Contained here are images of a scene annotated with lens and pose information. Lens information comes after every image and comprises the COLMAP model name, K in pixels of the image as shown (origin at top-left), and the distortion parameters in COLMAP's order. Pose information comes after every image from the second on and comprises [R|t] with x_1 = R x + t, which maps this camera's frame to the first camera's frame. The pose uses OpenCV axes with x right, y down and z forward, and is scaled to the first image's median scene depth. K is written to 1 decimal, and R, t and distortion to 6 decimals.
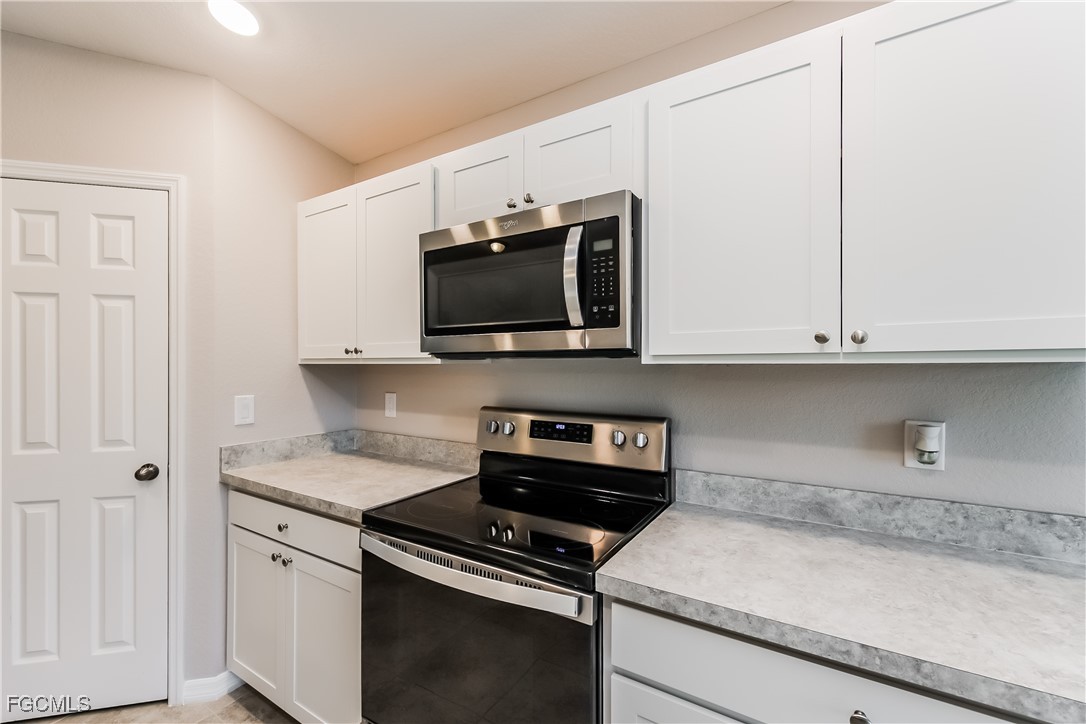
lens RADIAL K [[439.3, 0, 537.4], [0, 439.3, 367.7], [0, 0, 1]] dist [0.002371, 0.000537]
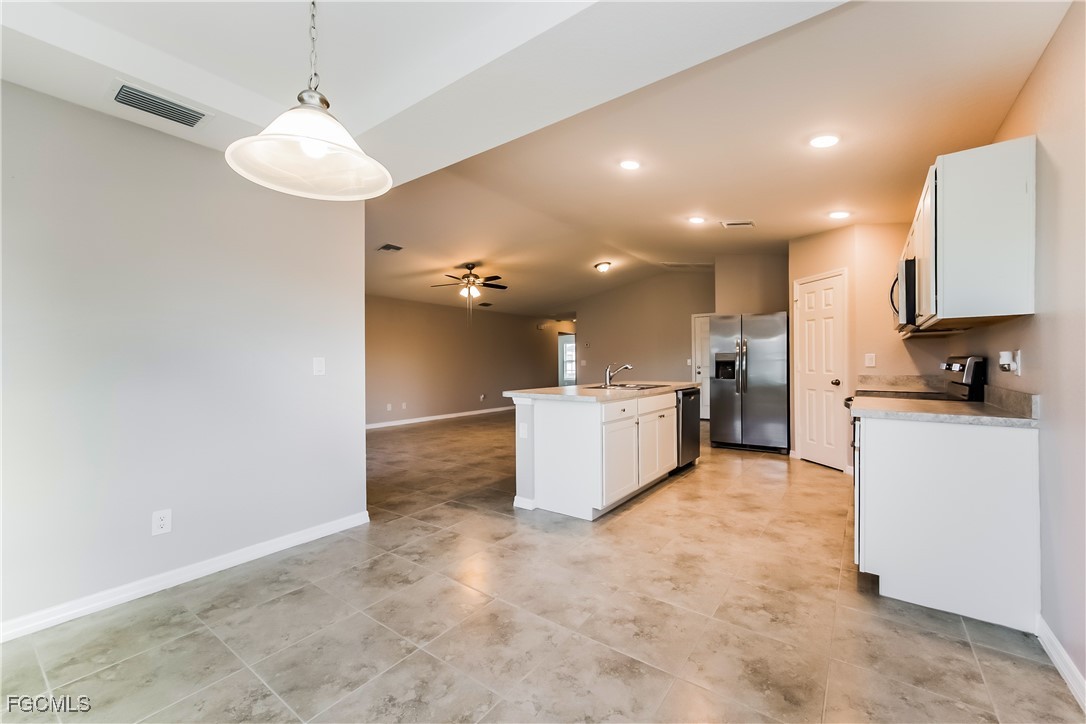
lens RADIAL K [[439.3, 0, 543.5], [0, 439.3, 363.7], [0, 0, 1]] dist [0.002371, 0.000537]
pose [[-0.090133, -0.010905, -0.995870, 1.935907], [0.000880, 0.999939, -0.011030, 0.152646], [0.995929, -0.001871, -0.090118, -0.527760]]
